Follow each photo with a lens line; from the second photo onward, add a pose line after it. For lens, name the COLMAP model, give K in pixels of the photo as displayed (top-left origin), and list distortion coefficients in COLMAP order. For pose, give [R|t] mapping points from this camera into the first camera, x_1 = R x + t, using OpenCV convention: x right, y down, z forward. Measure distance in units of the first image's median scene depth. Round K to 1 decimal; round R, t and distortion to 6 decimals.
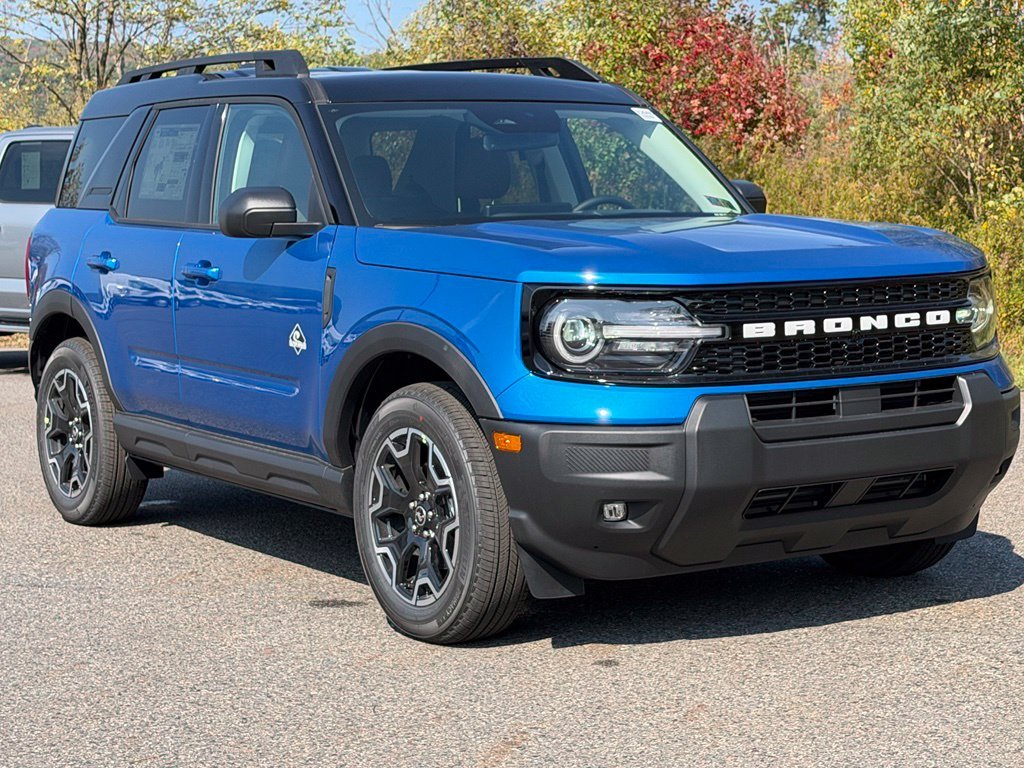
lens RADIAL K [[2226.6, 0, 511.0], [0, 2226.6, 384.8], [0, 0, 1]] dist [0.007960, -0.013813]
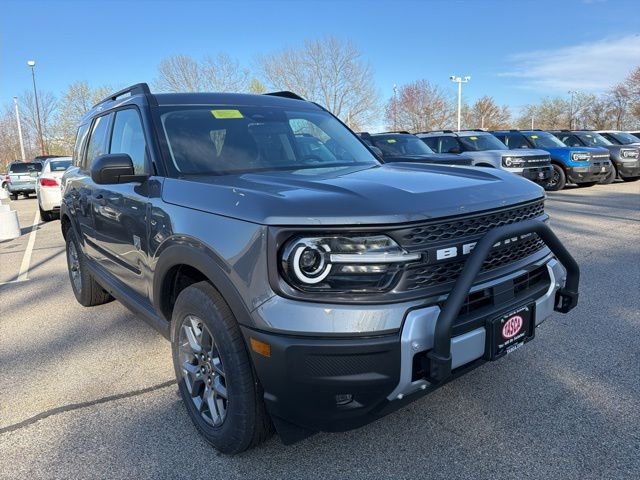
lens RADIAL K [[470.9, 0, 318.2], [0, 470.9, 238.6], [0, 0, 1]] dist [0.003274, 0.000354]
pose [[0.995322, -0.035776, 0.089748, 0.008879], [0.027698, 0.995584, 0.089691, -0.058607], [-0.092561, -0.086786, 0.991918, 0.698149]]
